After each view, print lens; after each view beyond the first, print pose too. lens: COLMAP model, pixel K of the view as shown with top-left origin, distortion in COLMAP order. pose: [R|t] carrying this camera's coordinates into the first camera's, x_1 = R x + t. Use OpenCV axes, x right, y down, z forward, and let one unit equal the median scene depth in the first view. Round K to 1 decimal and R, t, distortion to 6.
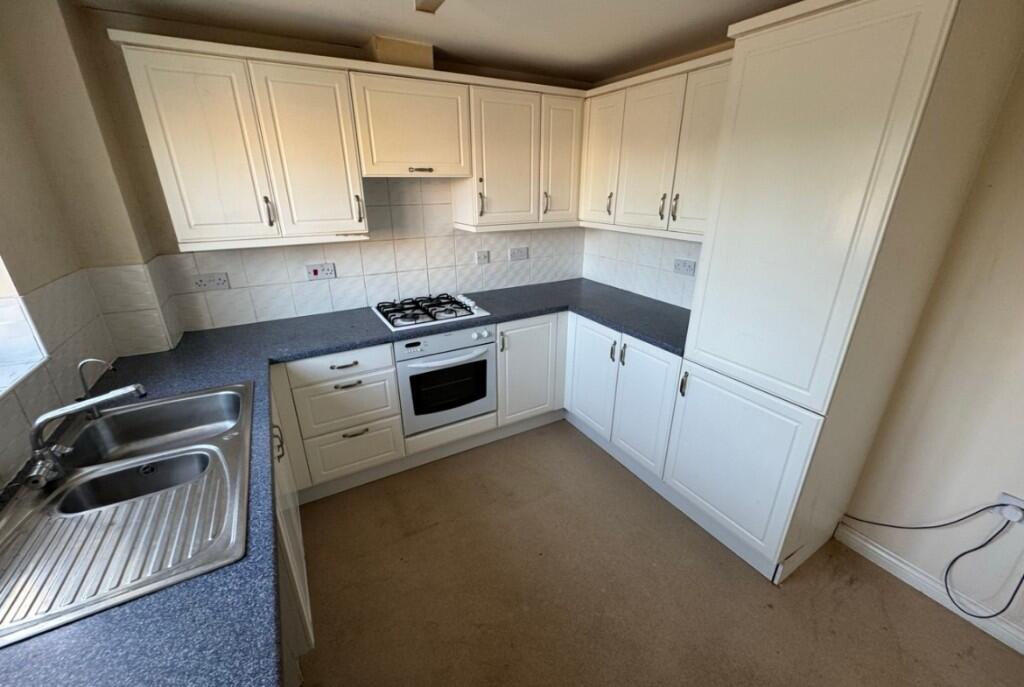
lens RADIAL K [[408.3, 0, 512.0], [0, 408.3, 343.5], [0, 0, 1]] dist [-0.001386, -0.000278]
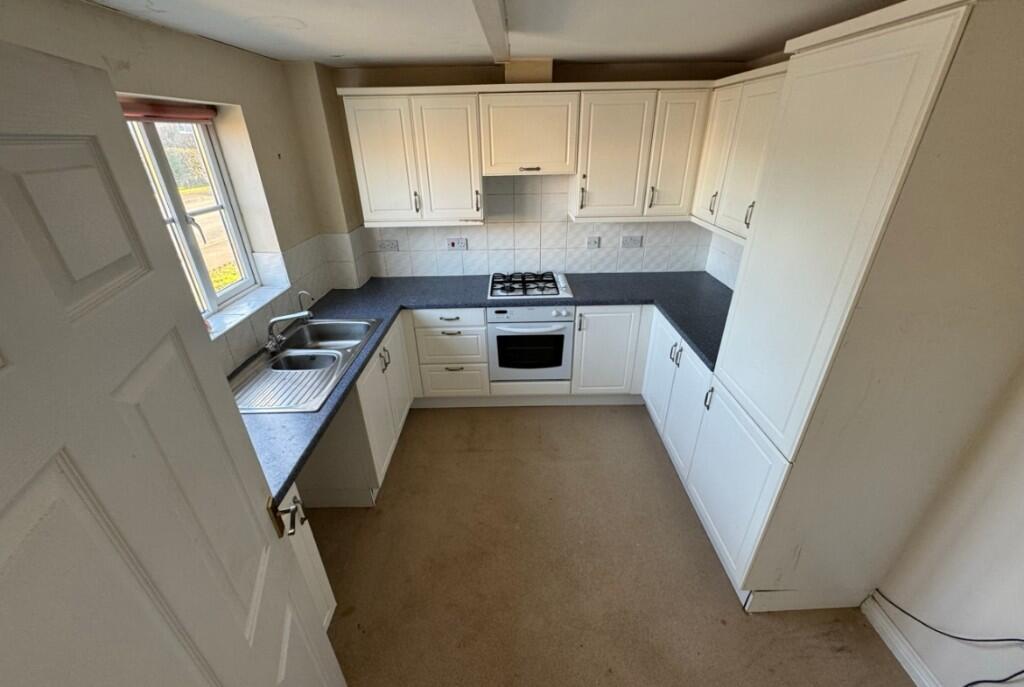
lens RADIAL K [[408.3, 0, 512.0], [0, 408.3, 343.5], [0, 0, 1]] dist [-0.001386, -0.000278]
pose [[0.871256, 0.210897, -0.443211, 0.353188], [-0.164716, 0.976248, 0.140740, -0.081640], [0.462365, -0.049617, 0.885300, -0.104904]]
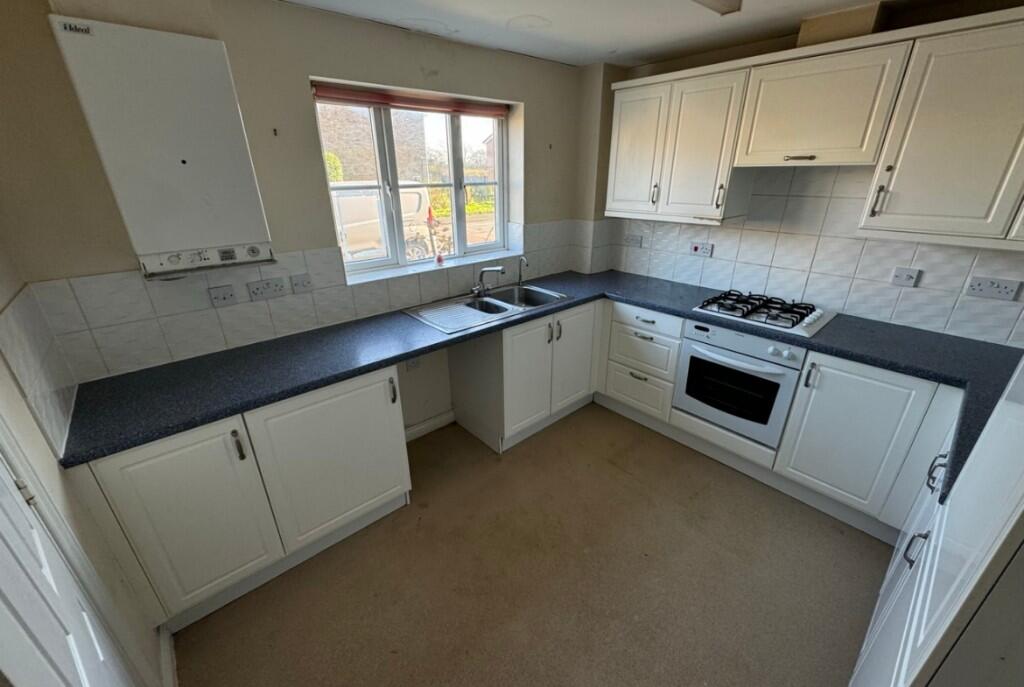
lens RADIAL K [[408.3, 0, 512.0], [0, 408.3, 343.5], [0, 0, 1]] dist [-0.001386, -0.000278]
pose [[0.204395, 0.380649, -0.901847, 0.594308], [-0.349752, 0.888882, 0.295909, -0.098346], [0.914274, 0.254941, 0.314816, 0.222895]]
